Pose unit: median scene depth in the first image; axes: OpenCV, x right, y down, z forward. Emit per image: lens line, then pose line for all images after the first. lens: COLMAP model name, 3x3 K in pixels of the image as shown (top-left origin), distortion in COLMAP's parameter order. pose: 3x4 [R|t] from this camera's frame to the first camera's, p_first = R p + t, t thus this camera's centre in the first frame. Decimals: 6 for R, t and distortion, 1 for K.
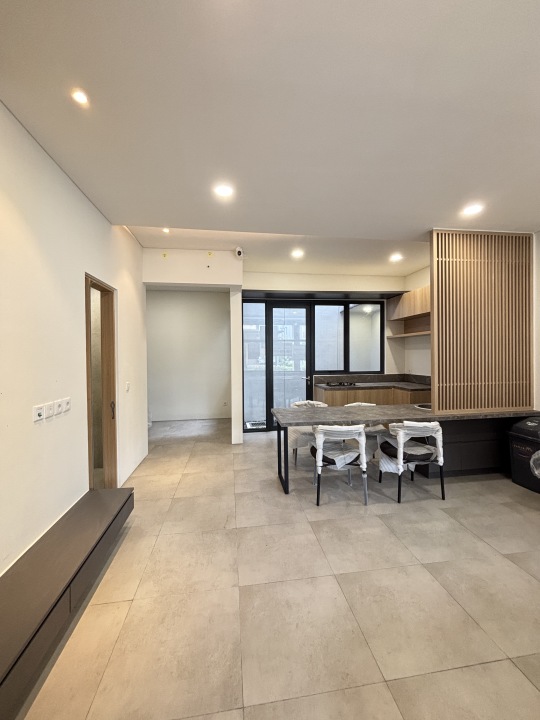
lens RADIAL K [[290.4, 0, 271.0], [0, 290.4, 358.3], [0, 0, 1]] dist [0.004536, 0.000144]
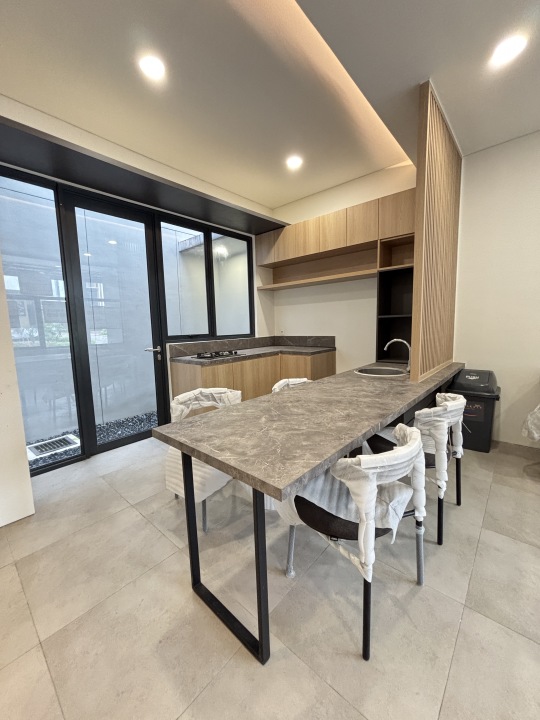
lens RADIAL K [[290.4, 0, 269.4], [0, 290.4, 358.4], [0, 0, 1]] dist [0.004536, 0.000144]
pose [[0.762854, -0.089543, 0.640340, -0.075962], [0.028741, 0.994081, 0.104770, 0.031929], [-0.645931, -0.061521, 0.760912, 0.406949]]
